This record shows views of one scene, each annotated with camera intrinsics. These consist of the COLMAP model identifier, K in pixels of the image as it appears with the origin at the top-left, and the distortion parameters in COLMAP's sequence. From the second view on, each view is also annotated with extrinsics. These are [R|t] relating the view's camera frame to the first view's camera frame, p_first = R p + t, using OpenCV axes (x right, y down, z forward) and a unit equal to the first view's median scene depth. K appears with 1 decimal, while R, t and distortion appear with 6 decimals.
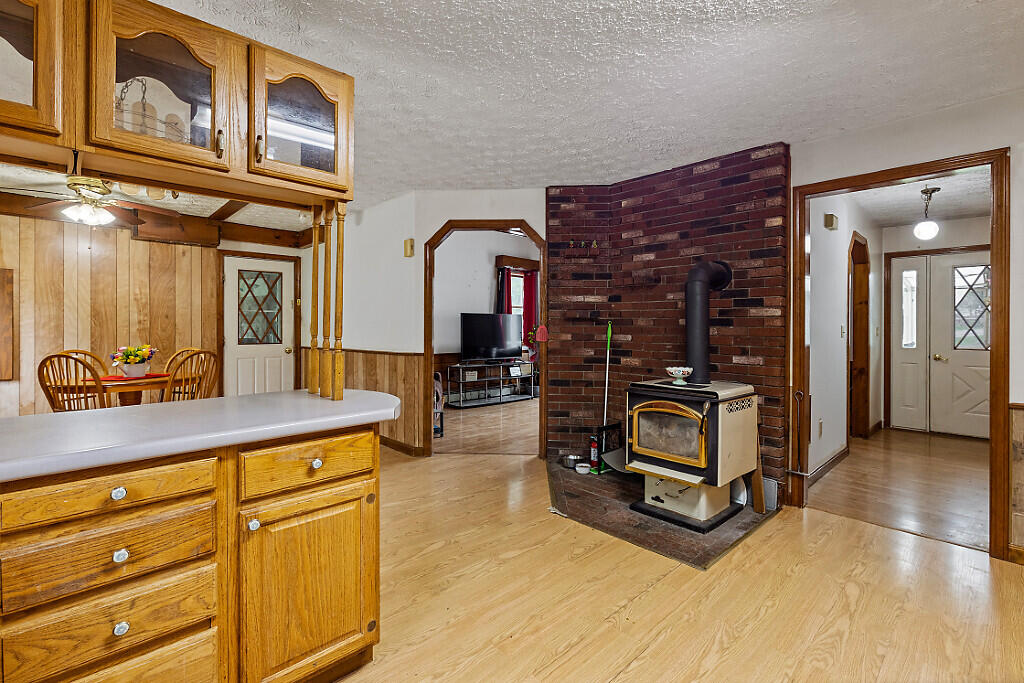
lens RADIAL K [[461.9, 0, 504.8], [0, 461.9, 326.9], [0, 0, 1]] dist [-0.000926, -0.001194]
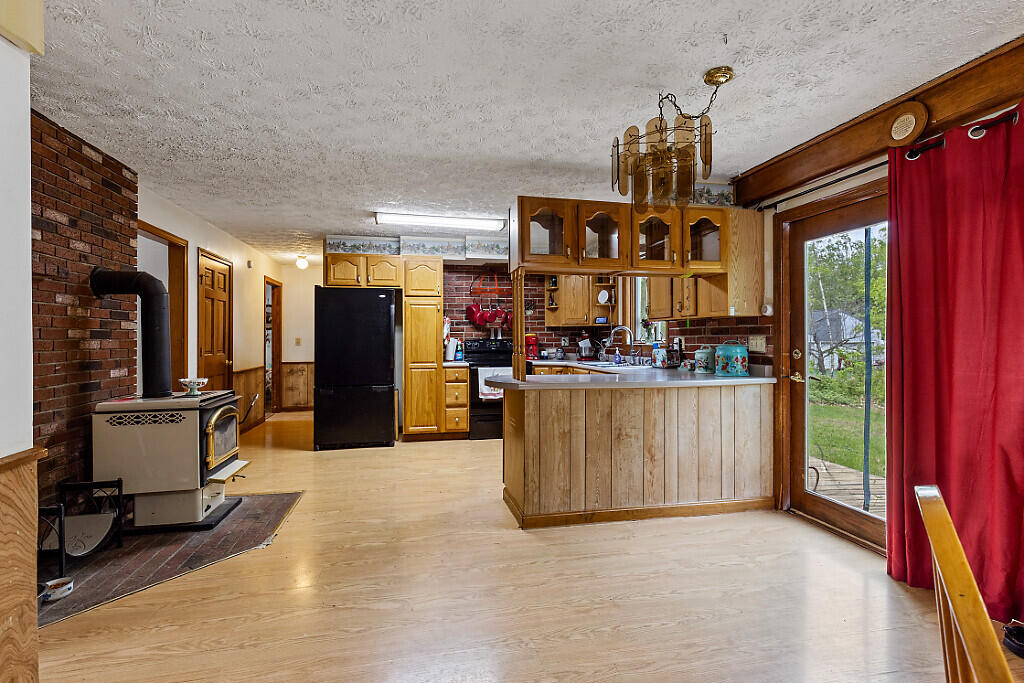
lens RADIAL K [[461.9, 0, 511.4], [0, 461.9, 340.7], [0, 0, 1]] dist [-0.000926, -0.001194]
pose [[-0.853929, -0.006981, 0.520343, -0.609792], [-0.002874, 0.999958, 0.008699, -0.007156], [-0.520382, 0.005933, -0.853913, 1.195447]]
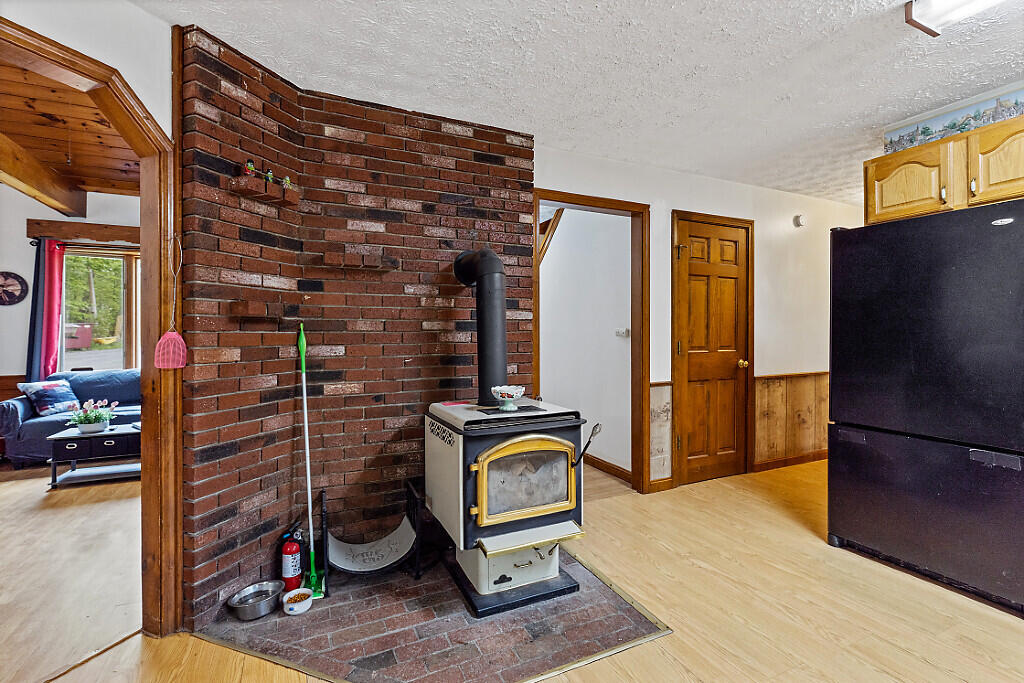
lens RADIAL K [[461.9, 0, 512.5], [0, 461.9, 329.9], [0, 0, 1]] dist [-0.000926, -0.001194]
pose [[0.316477, -0.003973, 0.948592, -0.253522], [0.007135, 0.999973, 0.001808, -0.004014], [-0.948573, 0.006196, 0.316497, 0.597375]]
